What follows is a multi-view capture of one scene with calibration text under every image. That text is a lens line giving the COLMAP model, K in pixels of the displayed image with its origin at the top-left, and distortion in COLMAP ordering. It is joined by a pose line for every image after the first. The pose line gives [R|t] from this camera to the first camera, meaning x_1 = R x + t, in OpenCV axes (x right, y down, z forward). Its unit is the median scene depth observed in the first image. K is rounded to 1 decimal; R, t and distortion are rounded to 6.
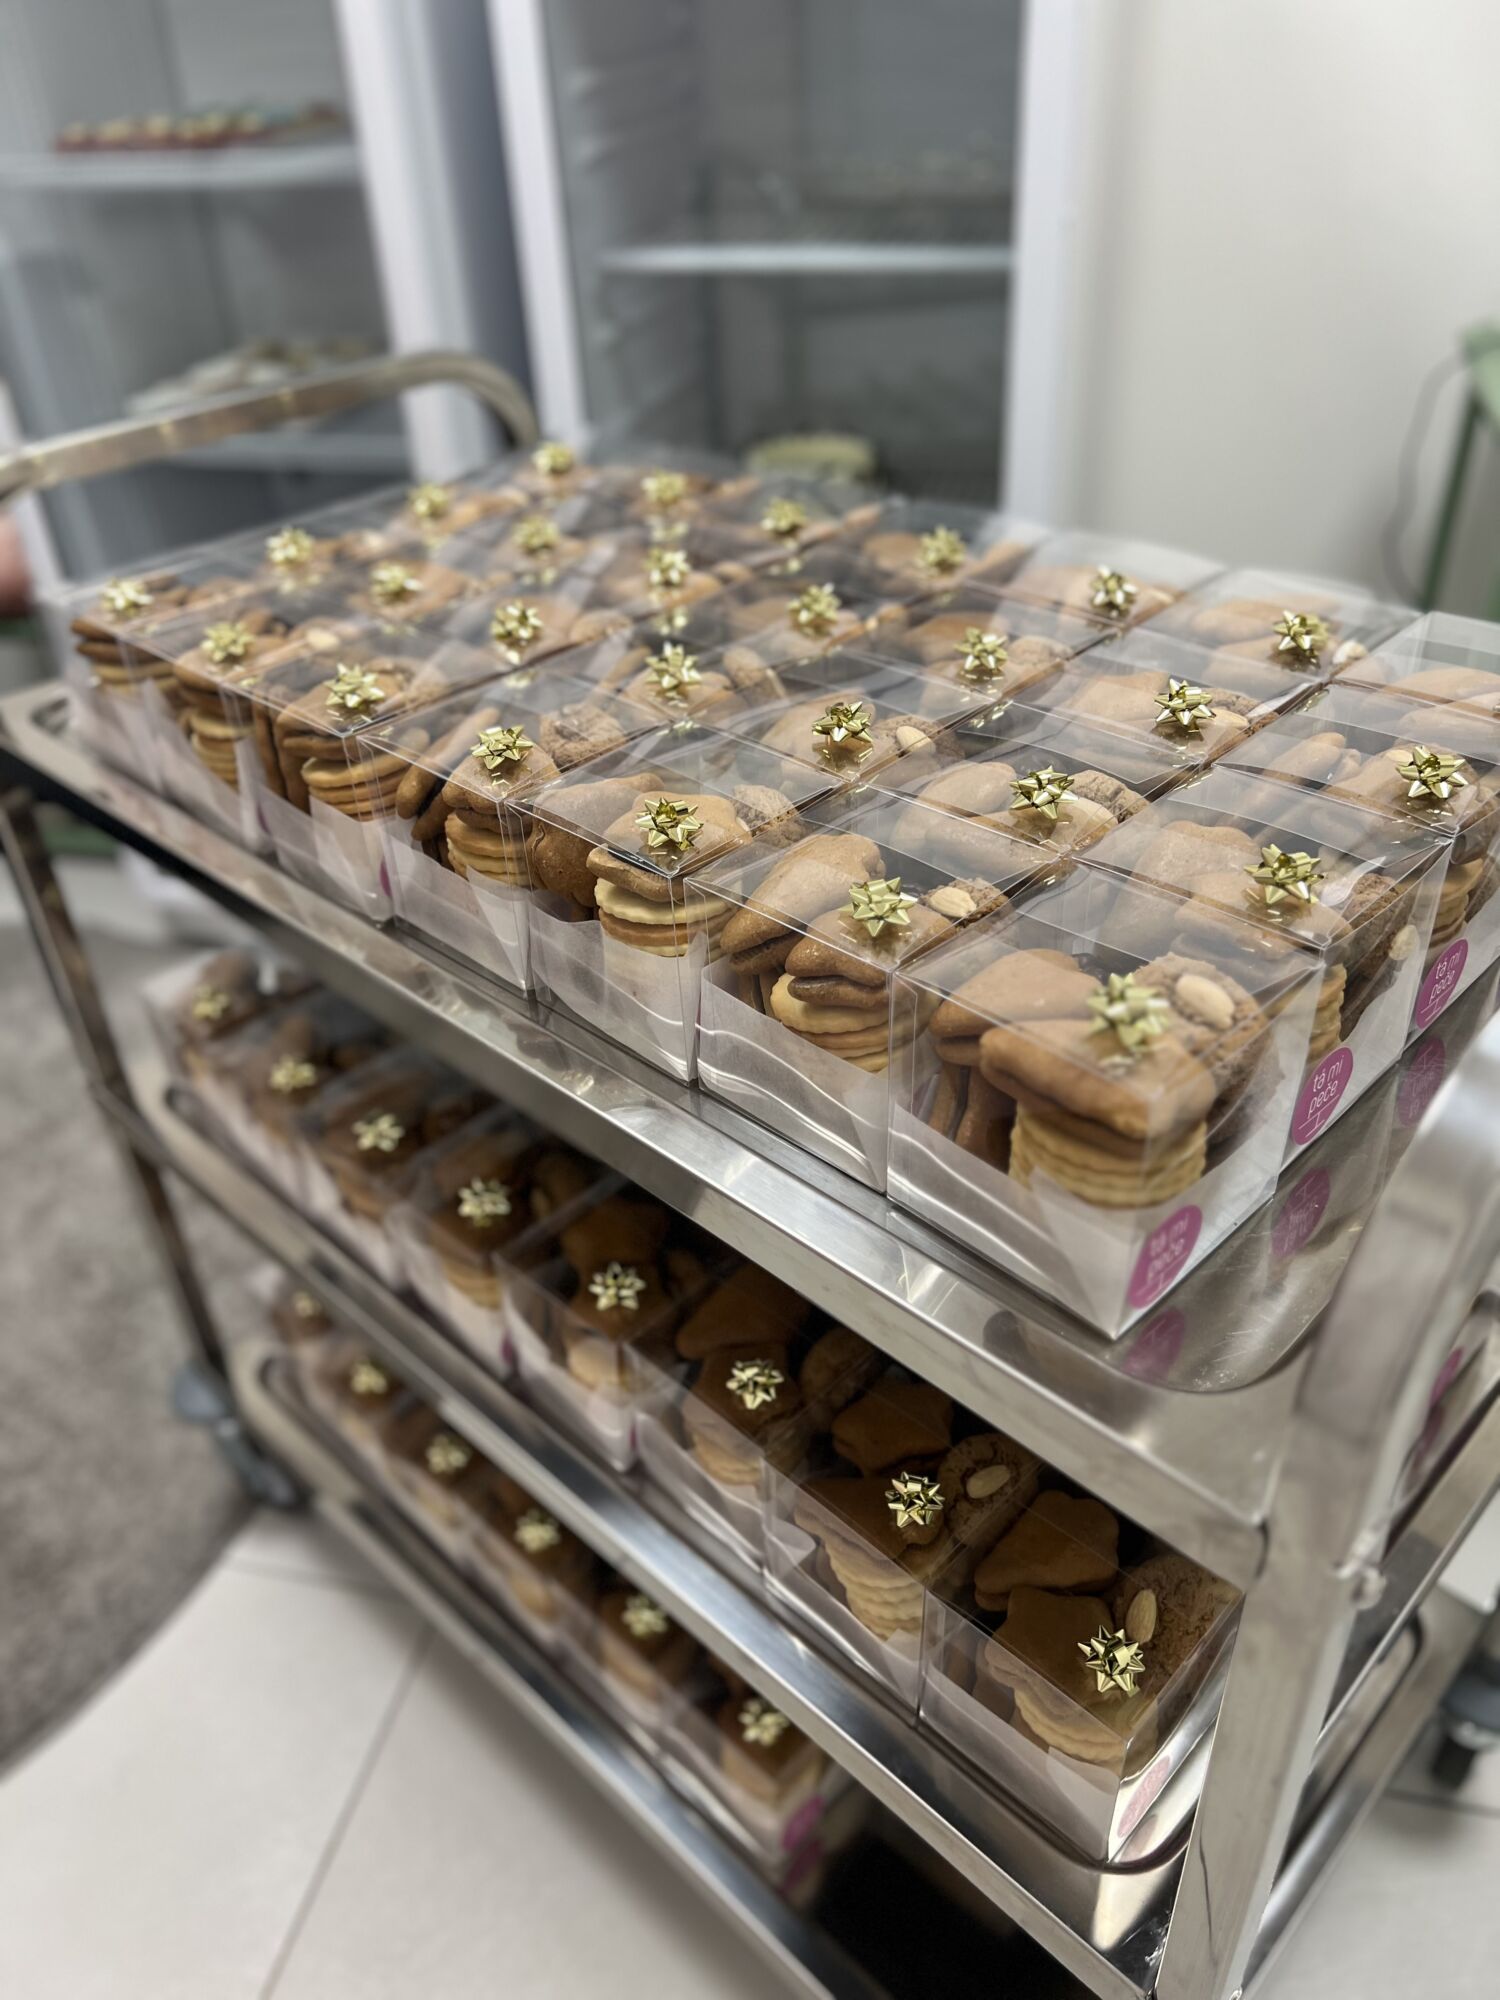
lens RADIAL K [[1512.5, 0, 731.4], [0, 1512.5, 1003.9], [0, 0, 1]] dist [0.049033, -0.014751]
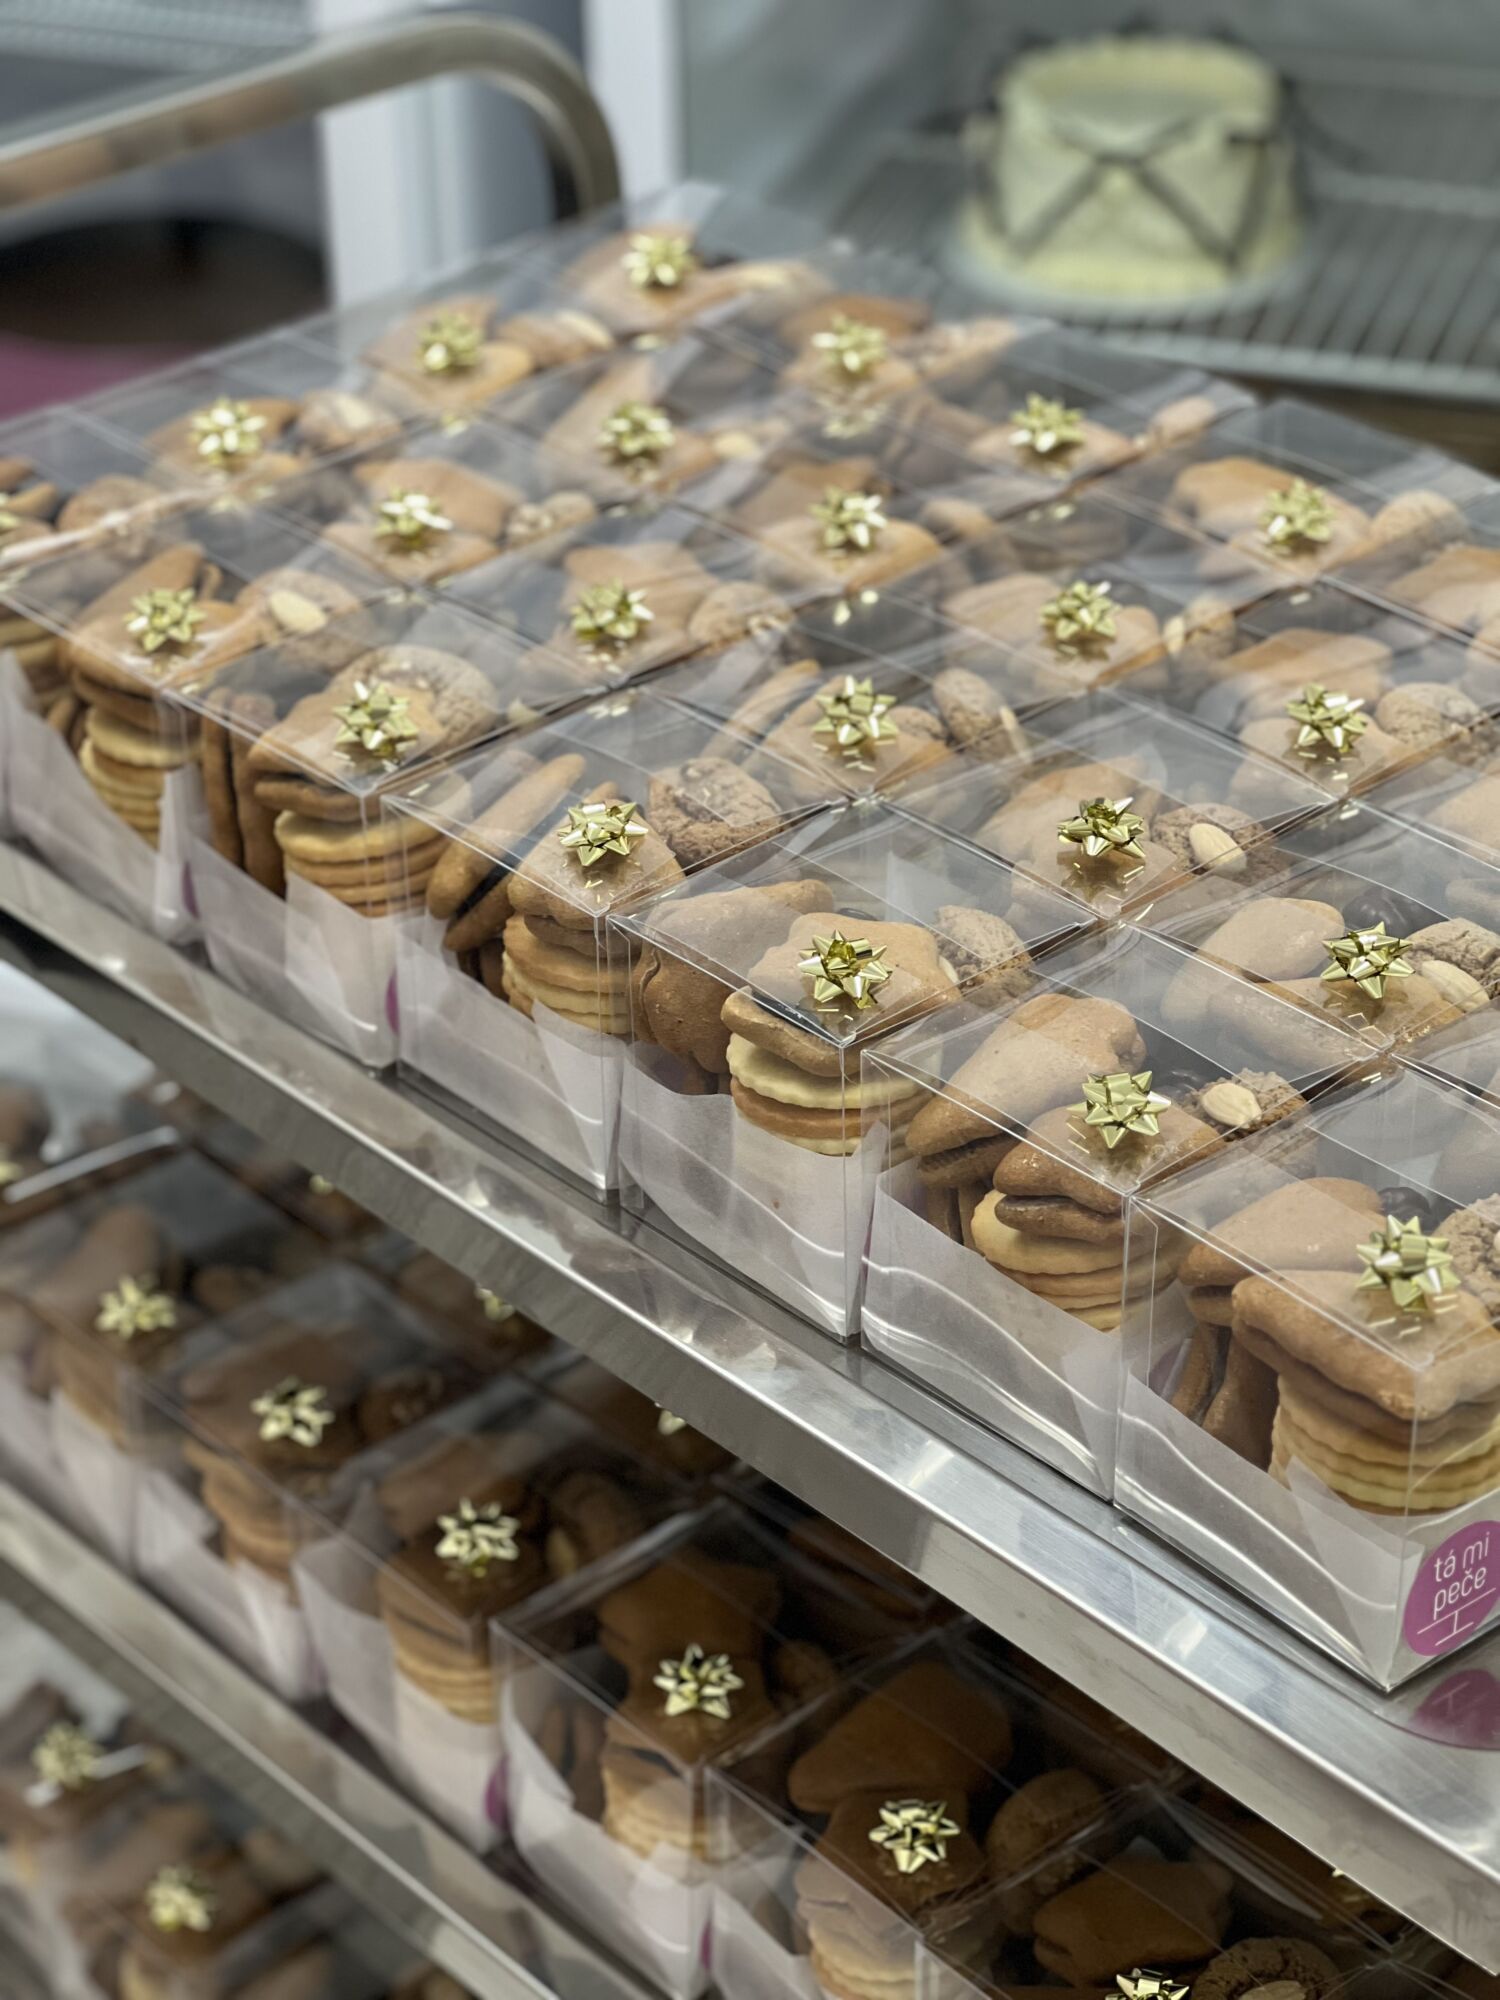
lens RADIAL K [[4548.5, 0, 756.4], [0, 4548.5, 947.5], [0, 0, 1]] dist [0.121577, 0.000000]
pose [[0.997600, 0.060582, -0.033514, -0.008870], [-0.062699, 0.995833, -0.066216, 0.012738], [0.029362, 0.068159, 0.997242, -0.931000]]
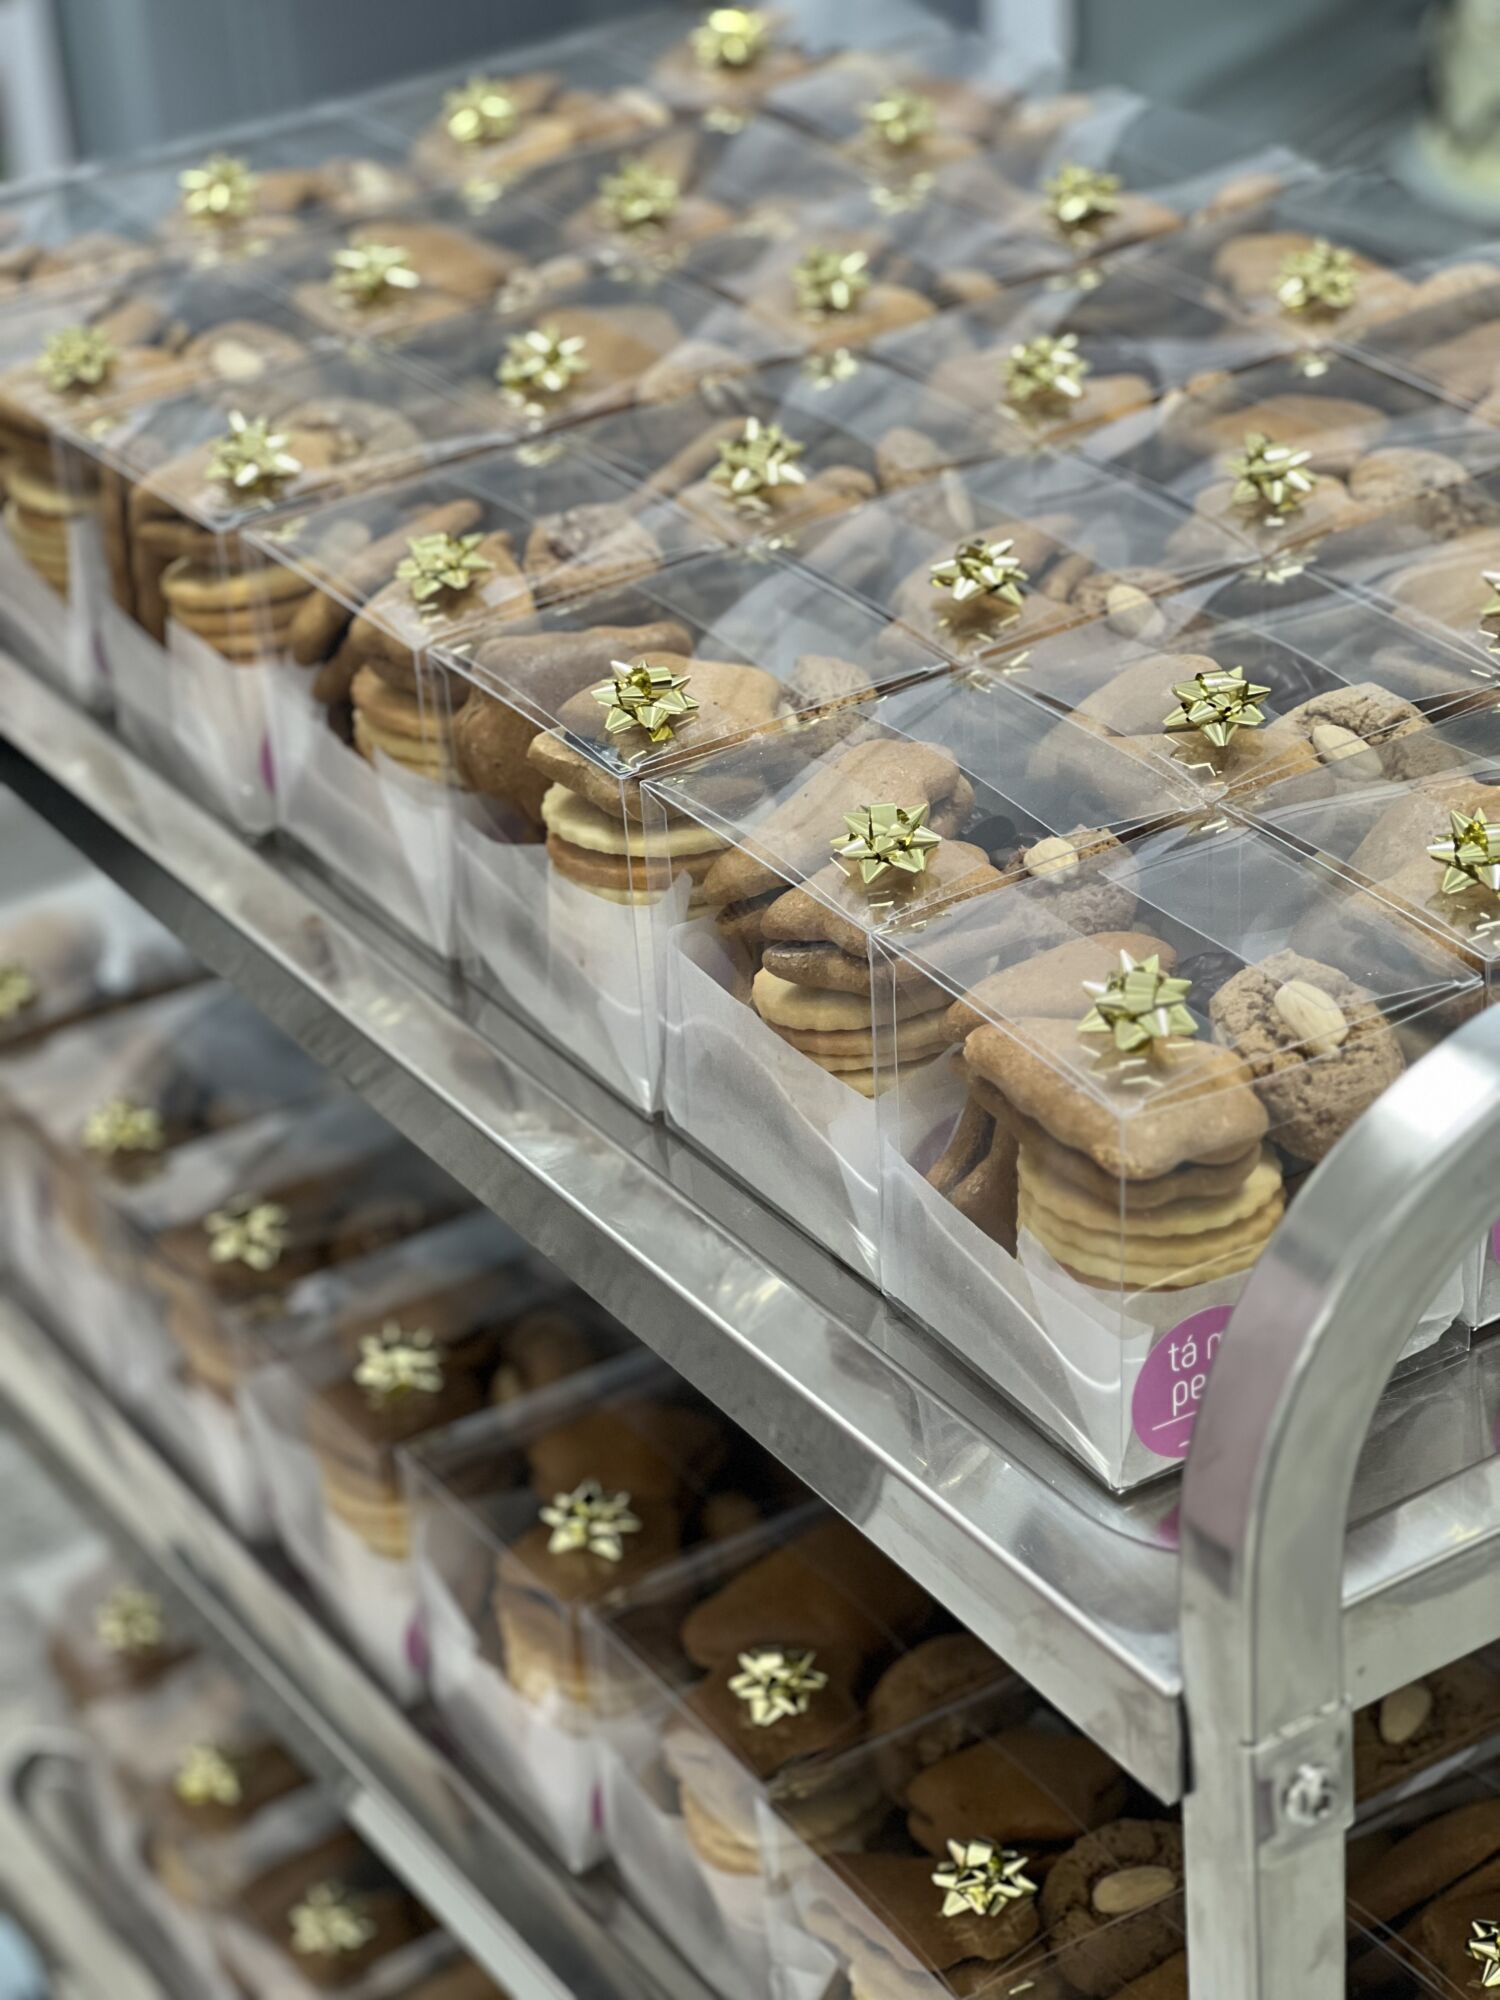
lens RADIAL K [[4548.5, 0, 749.4], [0, 4548.5, 999.3], [0, 0, 1]] dist [0.121577, 0.000000]
pose [[0.974967, 0.100661, -0.198259, 0.326804], [-0.114971, 0.991431, -0.062012, 0.100763], [0.190318, 0.083254, 0.978186, -0.730109]]
